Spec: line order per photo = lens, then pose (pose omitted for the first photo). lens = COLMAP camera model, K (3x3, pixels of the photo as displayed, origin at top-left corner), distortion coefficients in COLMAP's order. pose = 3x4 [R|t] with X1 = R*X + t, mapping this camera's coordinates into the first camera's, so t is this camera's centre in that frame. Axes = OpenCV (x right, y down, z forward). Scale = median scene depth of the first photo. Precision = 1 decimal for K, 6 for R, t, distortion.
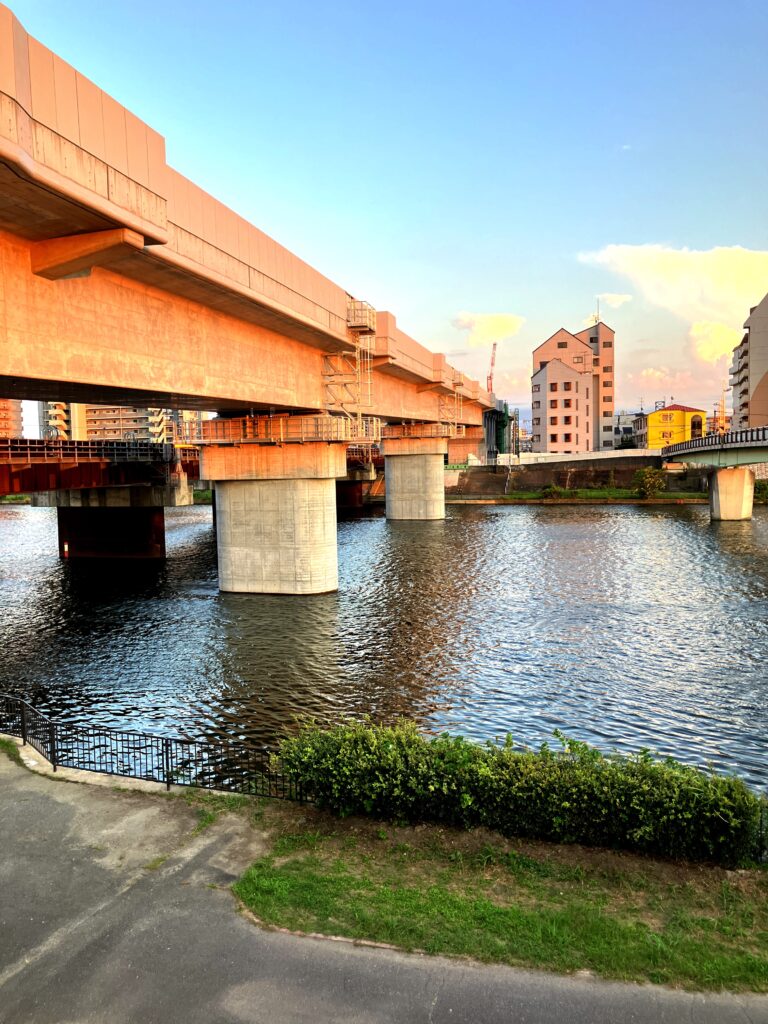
lens RADIAL K [[833.4, 0, 384.0], [0, 833.4, 512.0], [0, 0, 1]] dist [0.056799, -0.092111]
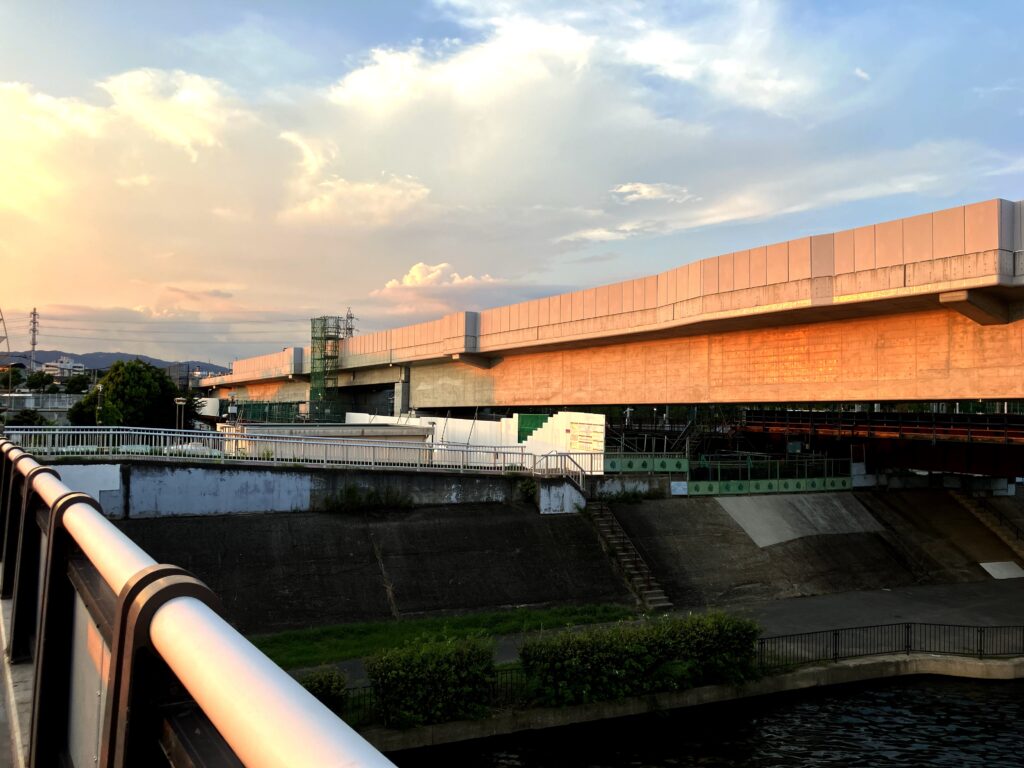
lens RADIAL K [[831.4, 0, 513.5], [0, 831.4, 362.8], [0, 0, 1]] dist [0.066302, -0.085173]
pose [[-0.716284, -0.036311, -0.696864, 0.492511], [-0.059721, 0.998171, 0.009374, -0.081356], [0.695249, 0.048332, -0.717142, 0.639156]]
